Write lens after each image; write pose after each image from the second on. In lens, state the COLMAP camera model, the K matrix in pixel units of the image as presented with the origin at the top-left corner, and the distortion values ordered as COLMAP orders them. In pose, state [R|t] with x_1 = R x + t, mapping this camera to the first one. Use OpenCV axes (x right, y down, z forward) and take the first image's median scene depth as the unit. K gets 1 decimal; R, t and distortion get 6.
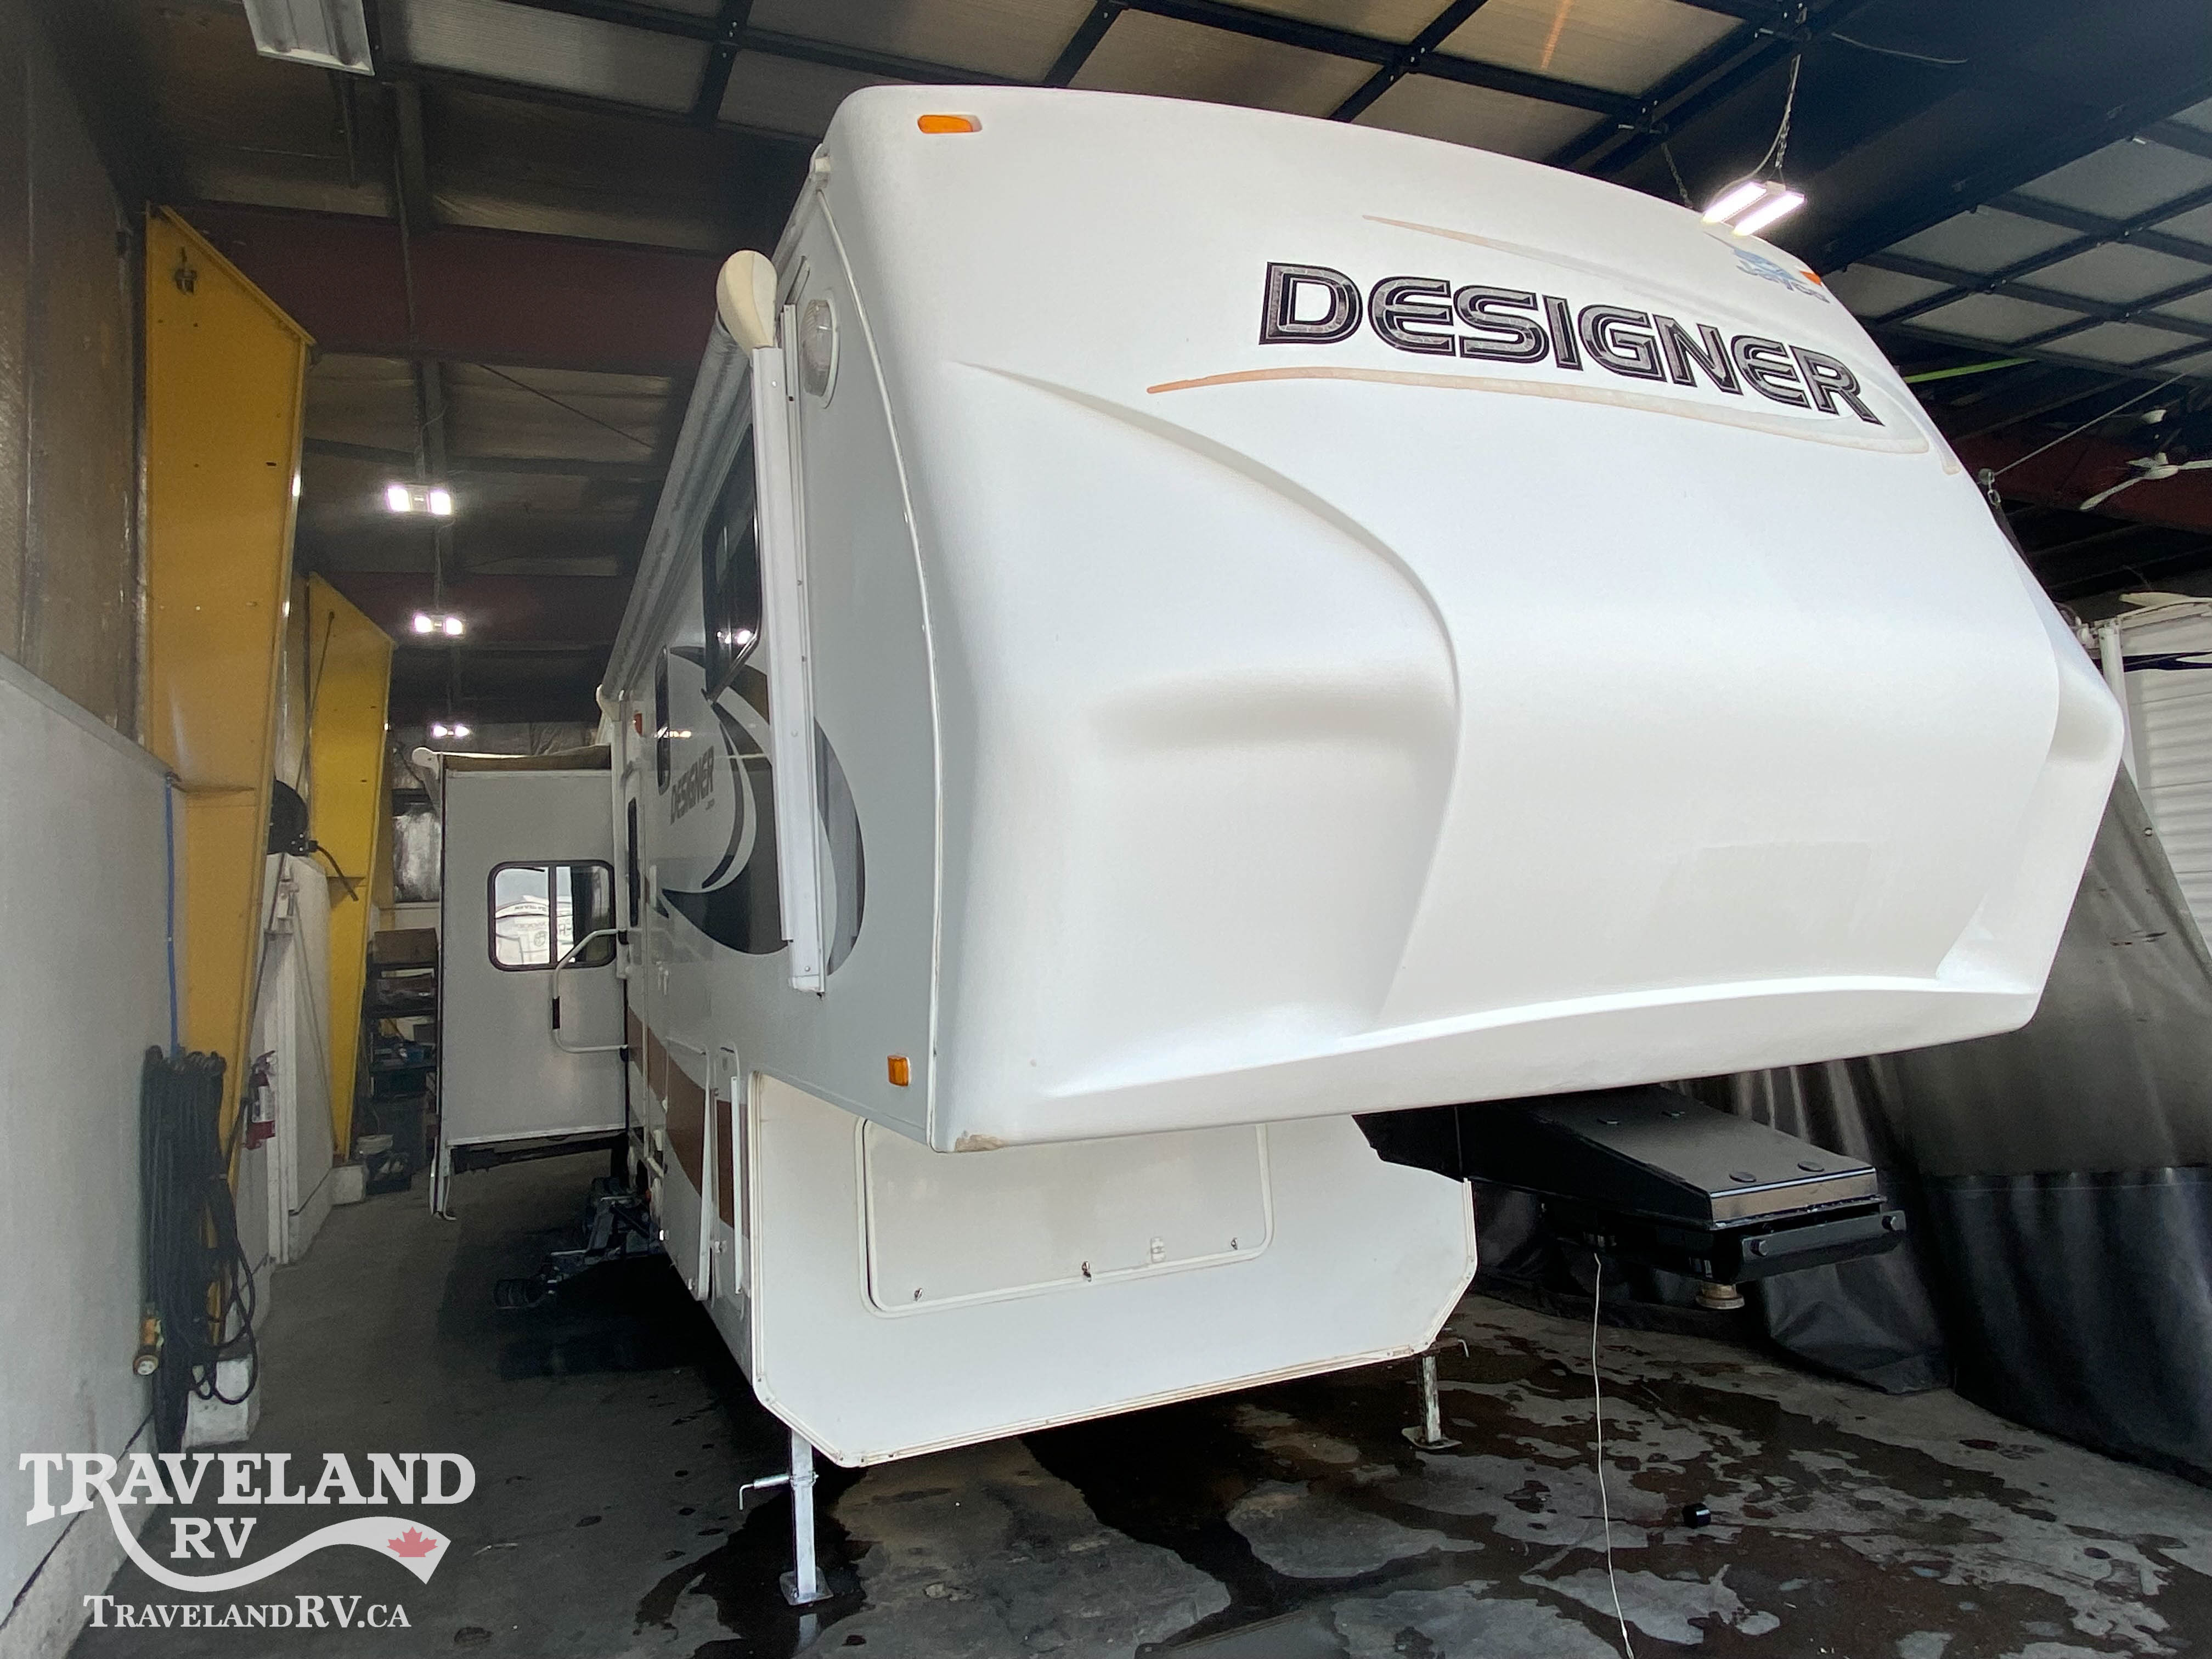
lens RADIAL K [[1383.3, 0, 1106.0], [0, 1383.3, 829.5], [0, 0, 1]] dist [0.080688, -0.089246]
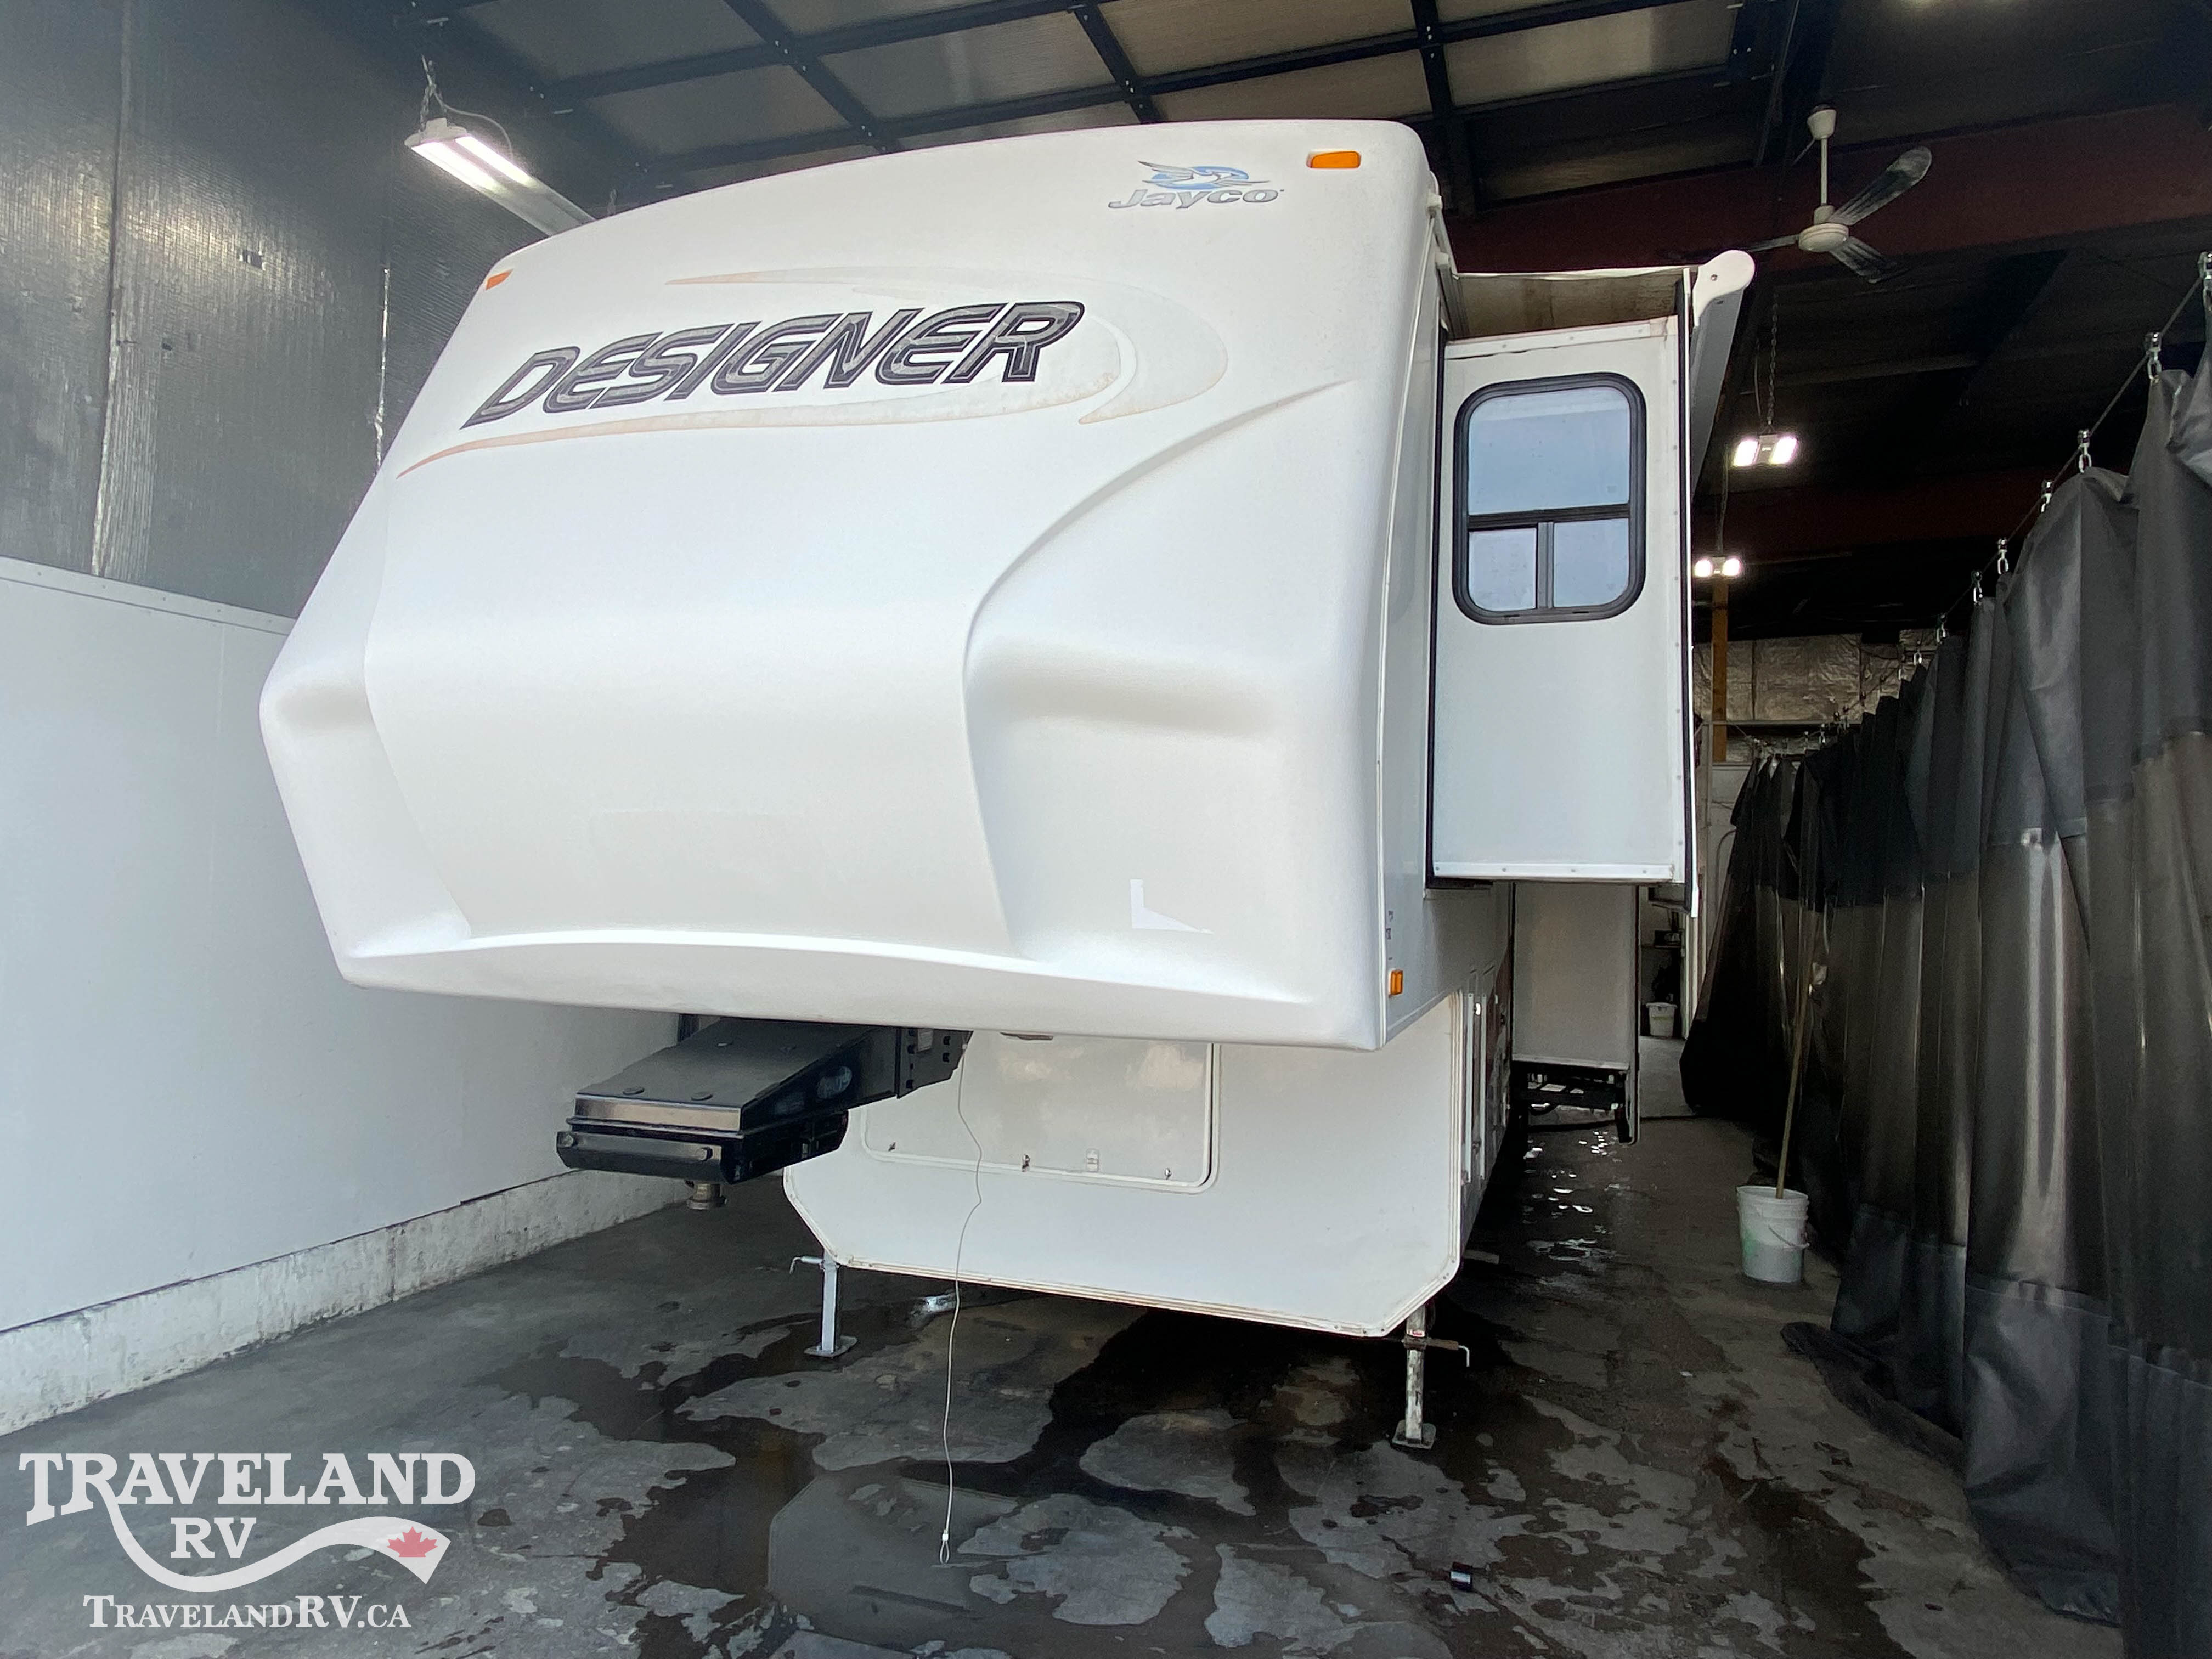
lens RADIAL K [[1383.3, 0, 1106.0], [0, 1383.3, 829.5], [0, 0, 1]] dist [0.080688, -0.089246]
pose [[0.736785, 0.050416, -0.674245, 0.756576], [-0.015023, 0.998191, 0.058223, -0.024096], [0.675961, -0.032768, 0.736209, 0.200918]]
